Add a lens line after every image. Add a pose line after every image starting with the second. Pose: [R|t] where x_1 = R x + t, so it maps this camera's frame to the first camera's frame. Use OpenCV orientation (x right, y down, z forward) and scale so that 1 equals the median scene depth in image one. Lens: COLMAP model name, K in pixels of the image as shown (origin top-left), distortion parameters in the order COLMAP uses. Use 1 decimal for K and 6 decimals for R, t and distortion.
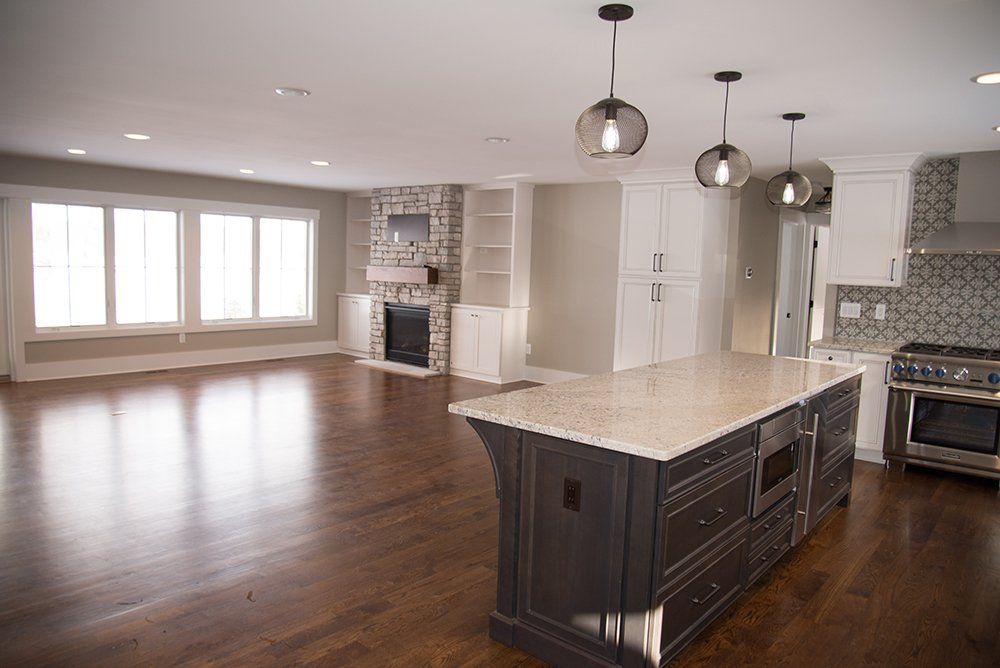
lens RADIAL K [[693.1, 0, 494.8], [0, 693.1, 331.6], [0, 0, 1]] dist [0.002005, 0.001337]
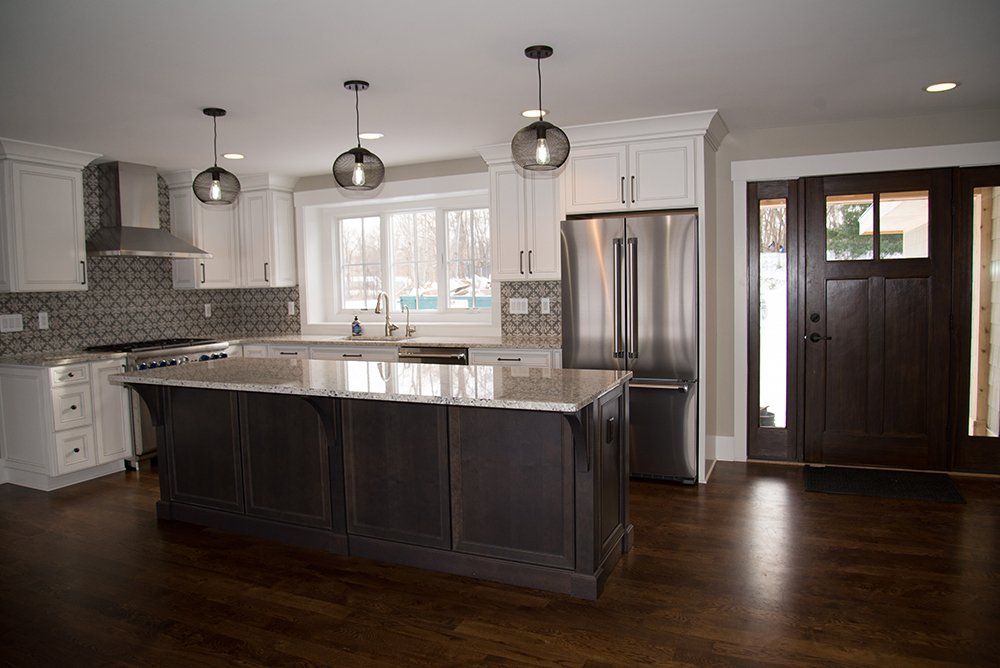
lens RADIAL K [[693.1, 0, 494.4], [0, 693.1, 333.3], [0, 0, 1]] dist [0.002005, 0.001337]
pose [[-0.261344, -0.096702, 0.960389, -0.476322], [0.109692, 0.985548, 0.129084, -0.065818], [-0.958993, 0.139082, -0.246960, 0.675514]]
